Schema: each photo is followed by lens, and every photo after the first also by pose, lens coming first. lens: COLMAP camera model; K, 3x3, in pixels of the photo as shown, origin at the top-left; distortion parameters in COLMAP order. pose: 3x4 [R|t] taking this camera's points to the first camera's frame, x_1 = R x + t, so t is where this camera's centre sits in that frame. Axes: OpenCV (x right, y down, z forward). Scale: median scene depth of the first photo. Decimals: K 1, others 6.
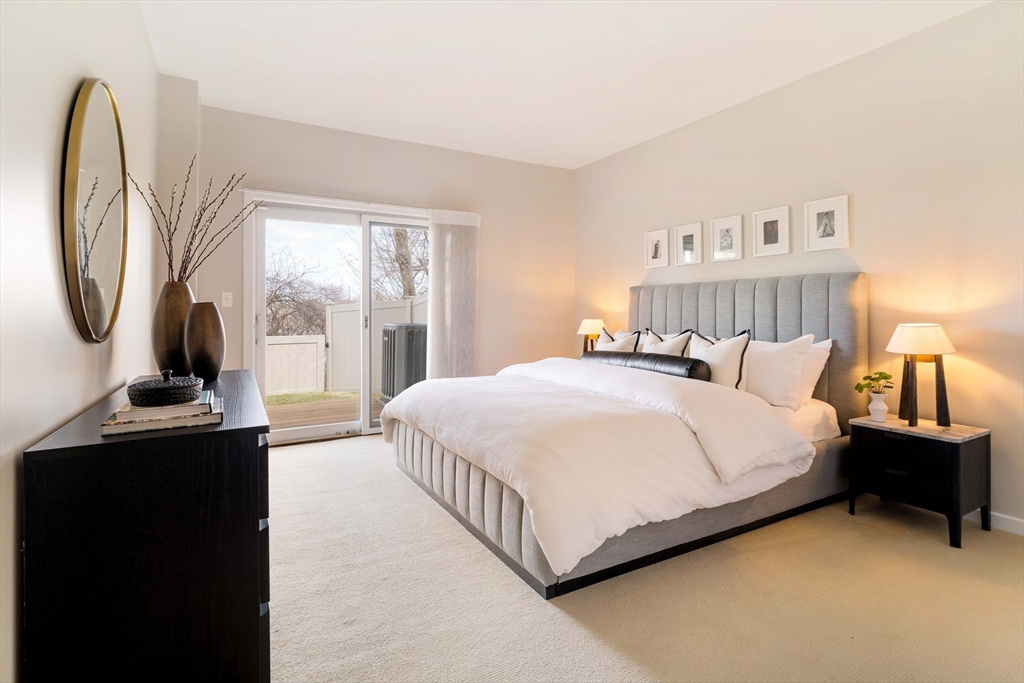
lens RADIAL K [[531.1, 0, 504.8], [0, 531.1, 309.7], [0, 0, 1]] dist [-0.001506, -0.000364]
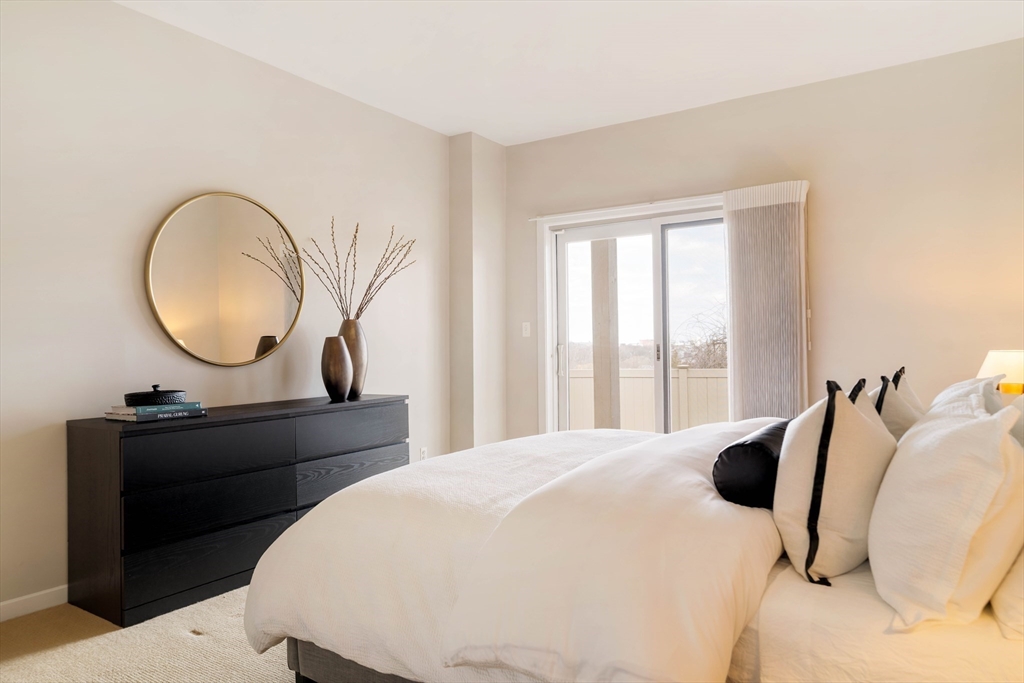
lens RADIAL K [[646.5, 0, 512.0], [0, 646.5, 341.5], [0, 0, 1]] dist [0.000691, 0.000330]
pose [[0.438850, -0.007410, -0.898530, 0.512528], [0.016062, 0.999871, -0.000401, 0.003179], [0.898417, -0.014256, 0.438912, 0.382492]]
